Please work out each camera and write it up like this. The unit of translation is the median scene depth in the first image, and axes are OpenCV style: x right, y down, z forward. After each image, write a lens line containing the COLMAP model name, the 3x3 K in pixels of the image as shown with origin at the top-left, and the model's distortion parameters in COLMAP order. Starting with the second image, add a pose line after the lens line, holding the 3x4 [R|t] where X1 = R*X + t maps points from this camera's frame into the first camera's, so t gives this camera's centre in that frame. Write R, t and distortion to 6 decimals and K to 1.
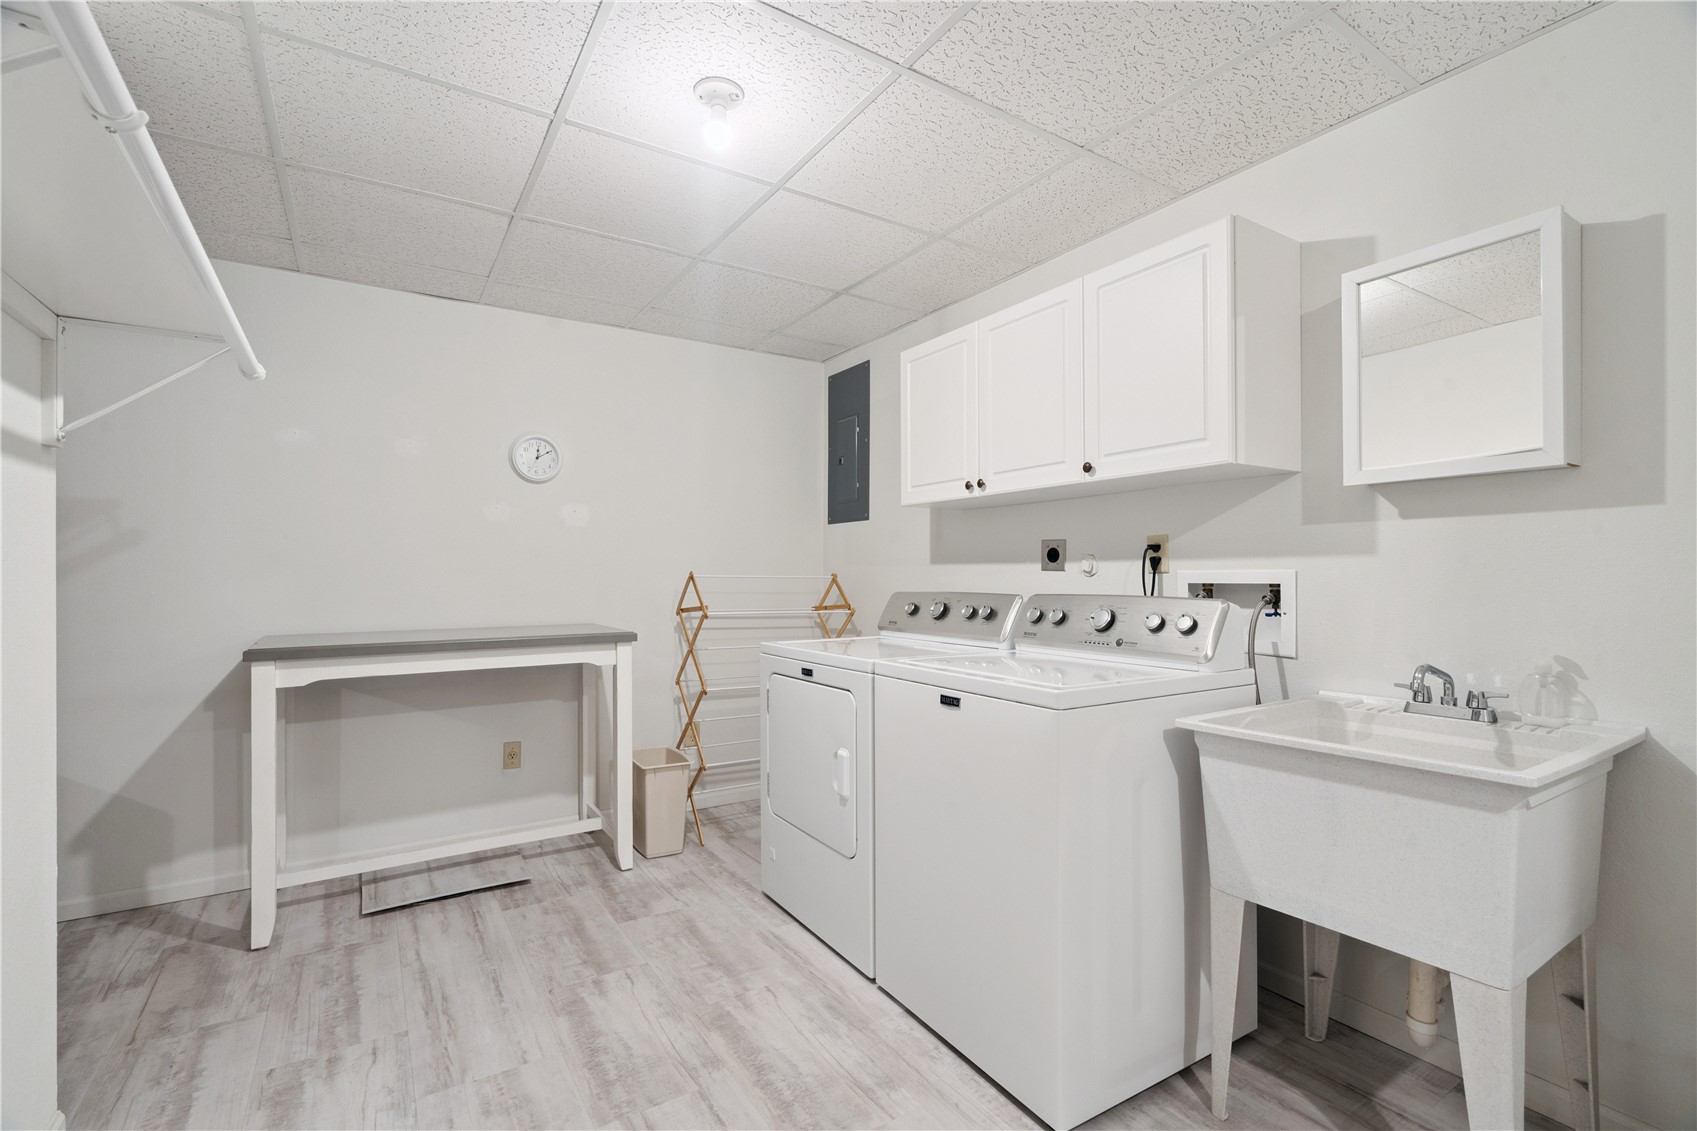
lens RADIAL K [[770.9, 0, 852.4], [0, 770.9, 572.1], [0, 0, 1]] dist [-0.006008, 0.003119]
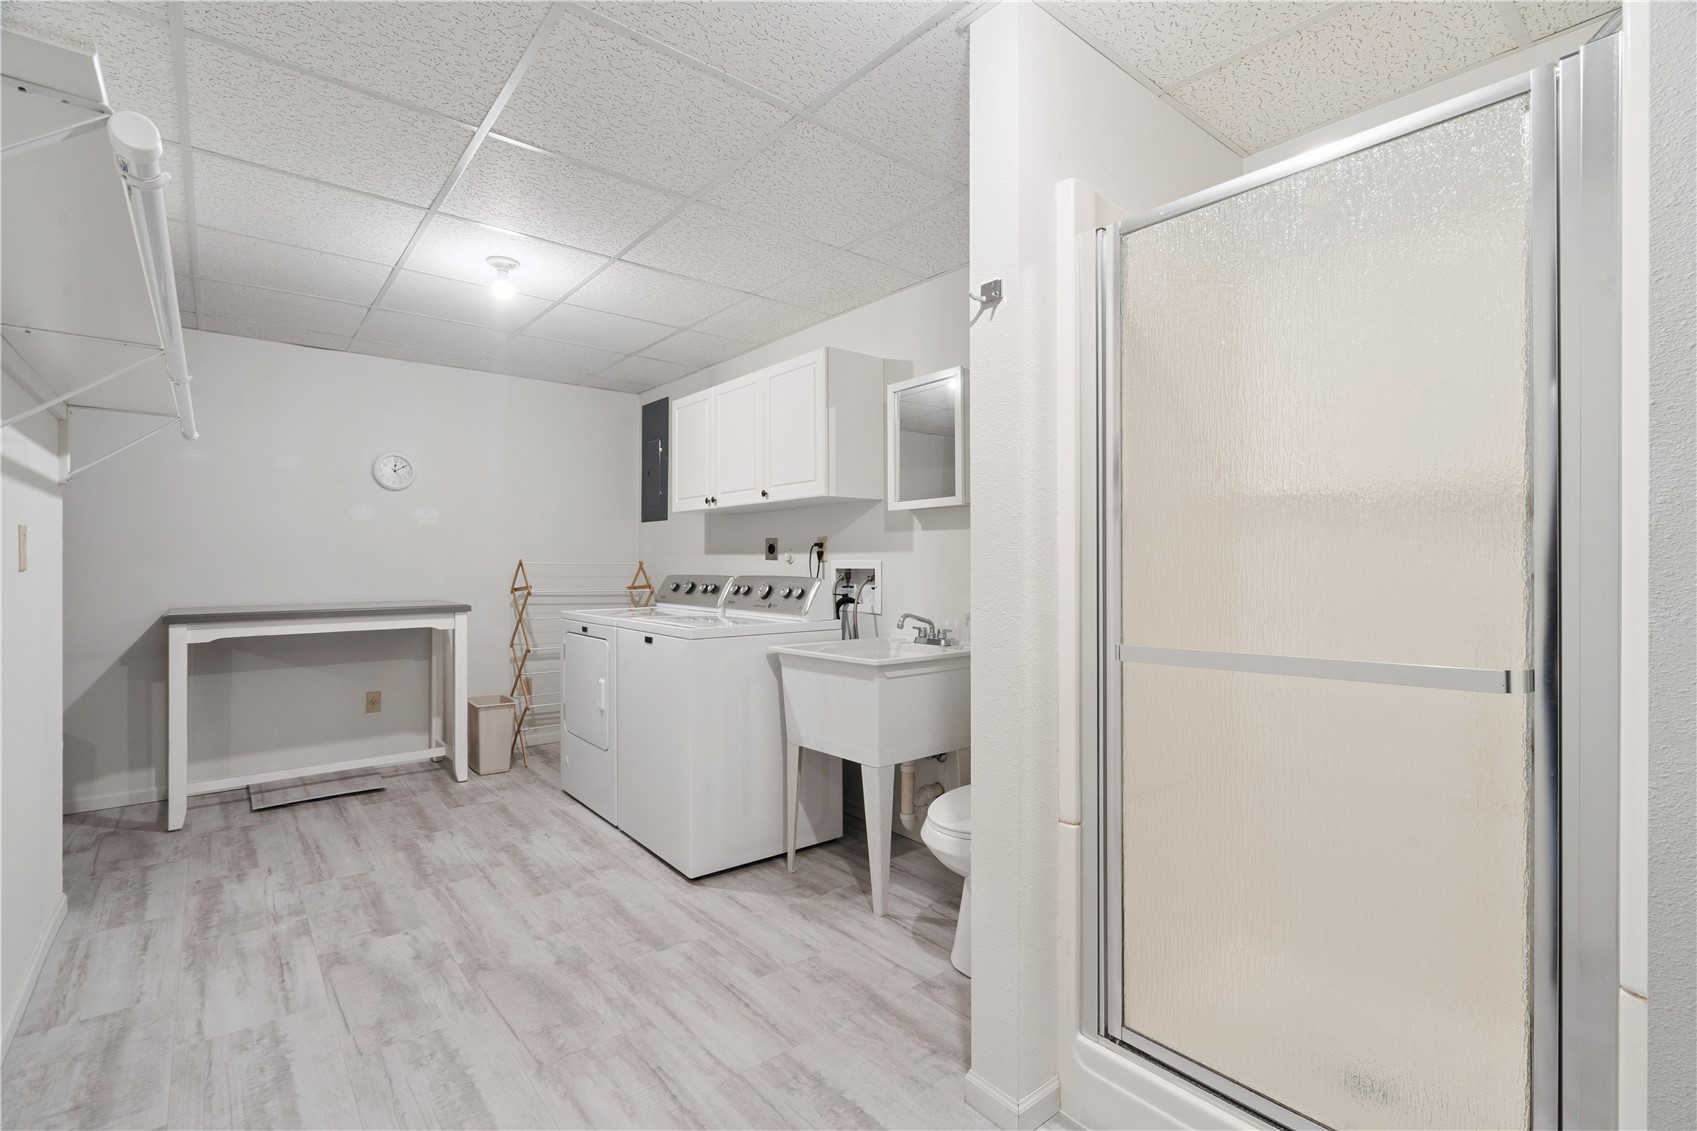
lens RADIAL K [[770.9, 0, 846.8], [0, 770.9, 559.0], [0, 0, 1]] dist [-0.006008, 0.003119]
pose [[0.993035, 0.002068, 0.117798, 0.261496], [-0.002132, 0.999998, 0.000422, -0.004743], [-0.117797, -0.000670, 0.993038, -0.504911]]
